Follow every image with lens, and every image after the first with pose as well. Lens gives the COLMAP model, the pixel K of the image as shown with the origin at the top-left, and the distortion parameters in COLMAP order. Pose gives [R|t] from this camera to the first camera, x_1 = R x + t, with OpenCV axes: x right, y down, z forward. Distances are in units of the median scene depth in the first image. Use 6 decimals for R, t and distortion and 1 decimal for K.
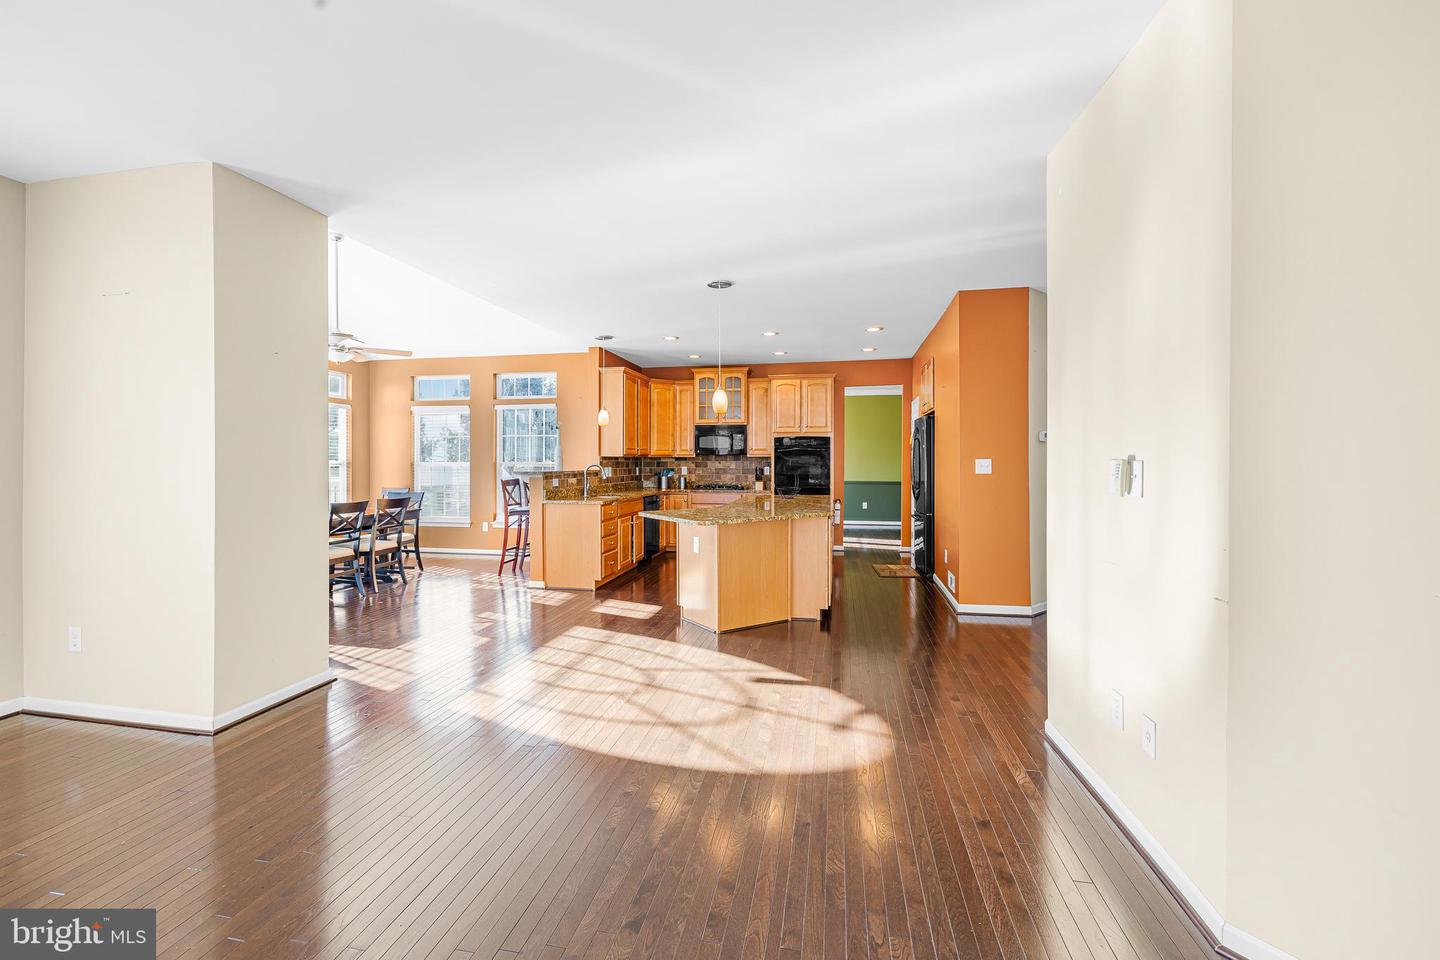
lens RADIAL K [[627.9, 0, 719.4], [0, 627.9, 474.4], [0, 0, 1]] dist [-0.000100, 0.000002]
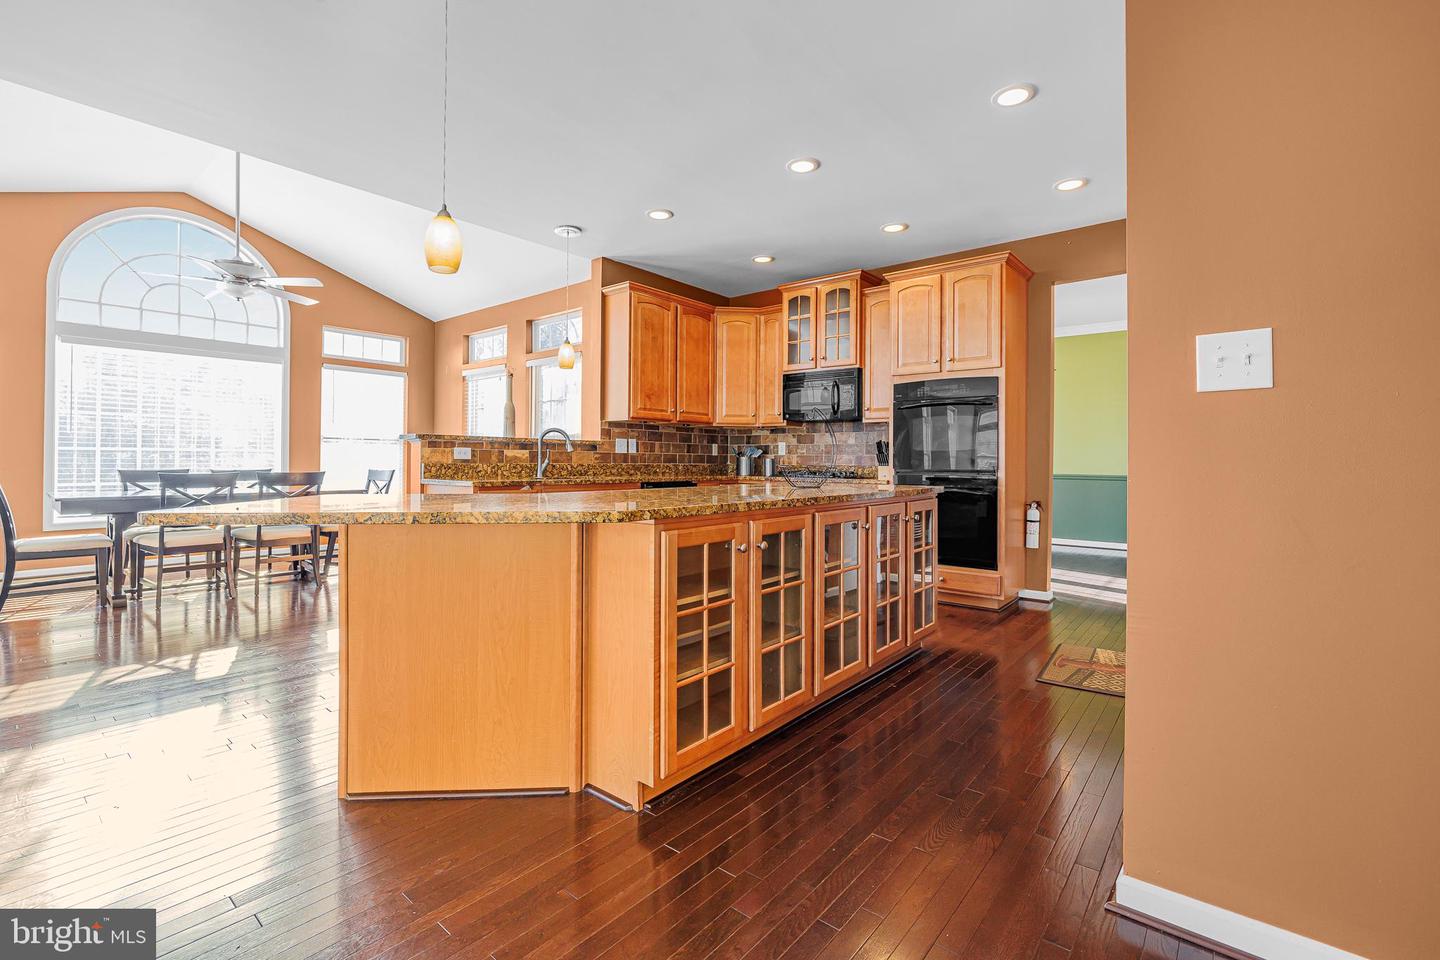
lens RADIAL K [[648.2, 0, 717.9], [0, 648.2, 466.9], [0, 0, 1]] dist [0.000553, 0.000039]
pose [[0.875169, 0.008893, -0.483736, 0.221395], [-0.015823, 0.999822, -0.010247, 0.021823], [0.483559, 0.016622, 0.875154, 0.407729]]
